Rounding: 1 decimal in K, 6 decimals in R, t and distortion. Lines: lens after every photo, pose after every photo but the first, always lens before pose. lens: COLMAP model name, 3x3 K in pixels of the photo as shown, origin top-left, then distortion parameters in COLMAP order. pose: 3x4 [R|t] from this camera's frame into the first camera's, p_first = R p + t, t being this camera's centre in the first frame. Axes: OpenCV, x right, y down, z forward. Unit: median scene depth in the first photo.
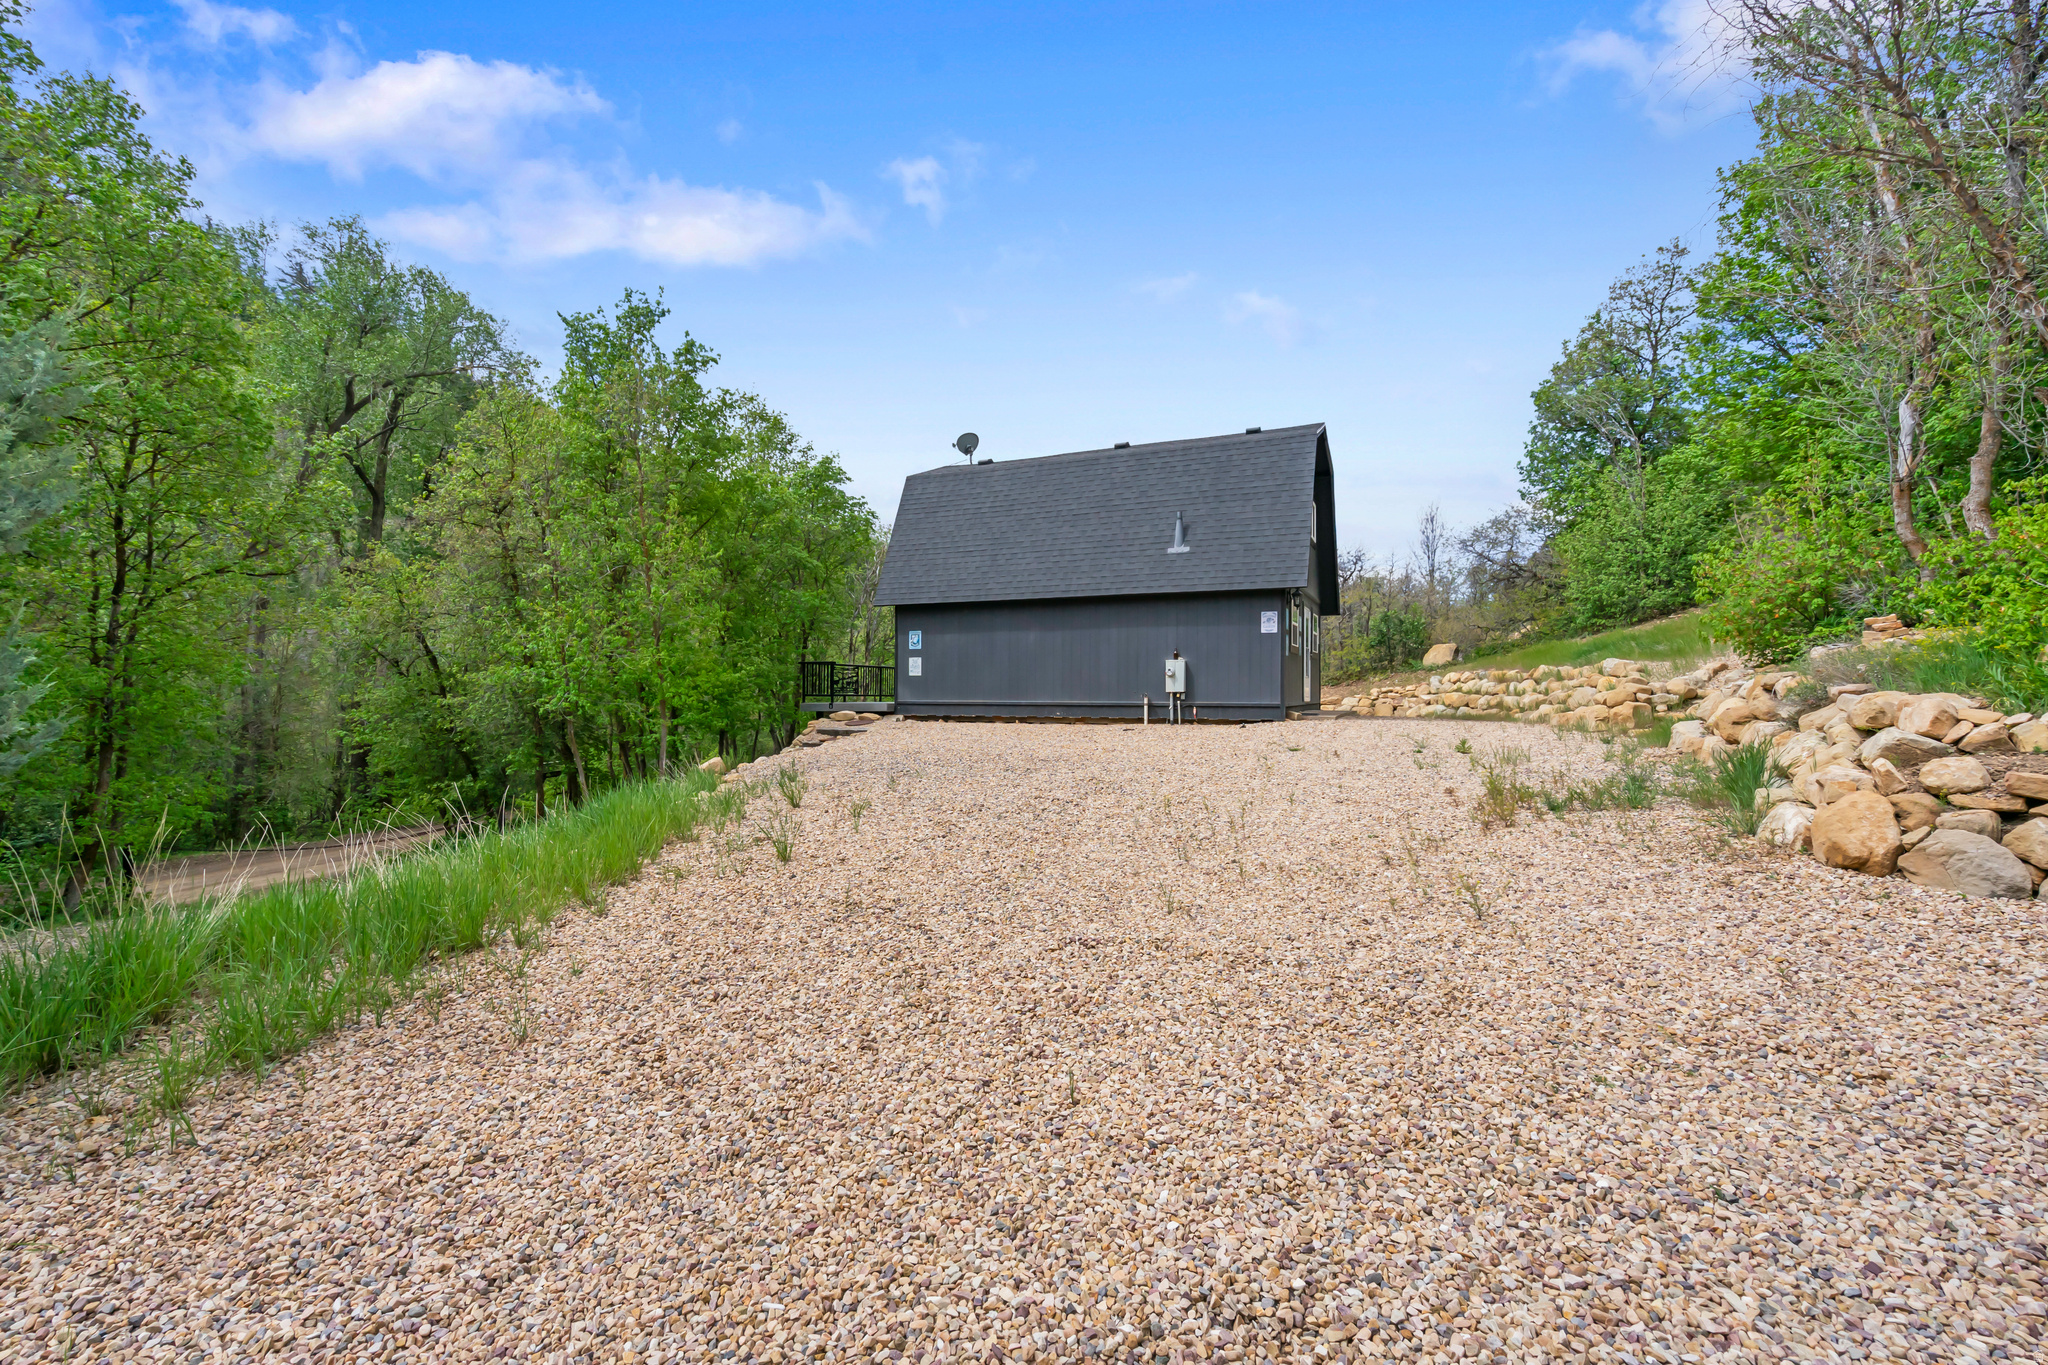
lens RADIAL K [[932.2, 0, 1011.3], [0, 932.2, 689.2], [0, 0, 1]] dist [-0.000314, 0.001059]
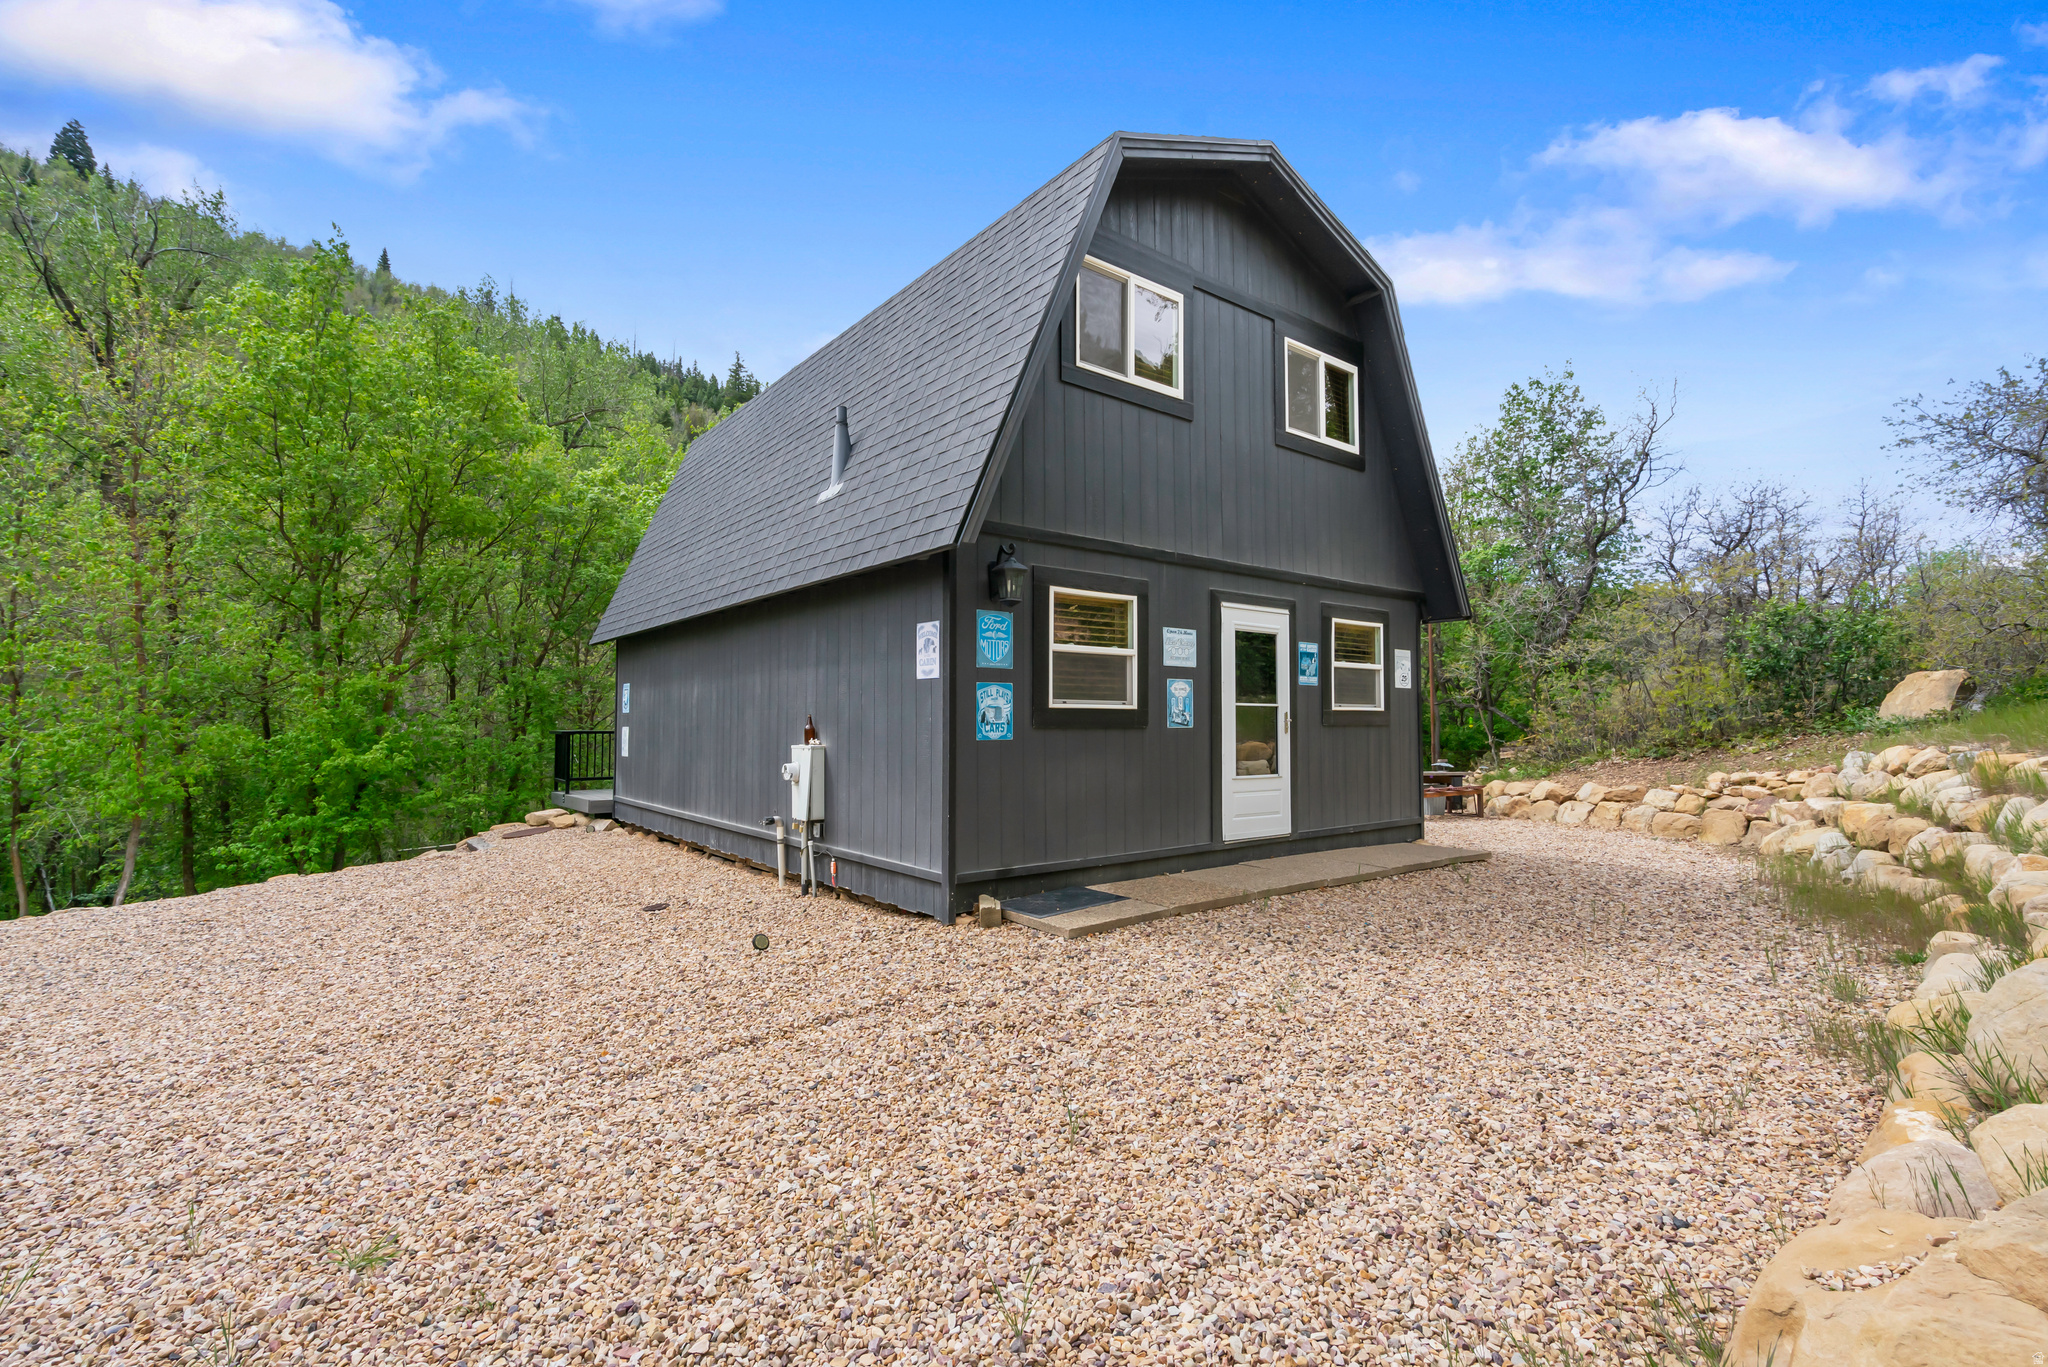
lens RADIAL K [[920.2, 0, 1012.8], [0, 920.2, 682.6], [0, 0, 1]] dist [-0.001466, 0.000292]
pose [[0.880405, -0.019607, -0.473817, 0.455828], [0.000588, 0.999189, -0.040255, -0.041547], [0.474222, 0.035162, 0.879703, 0.653790]]
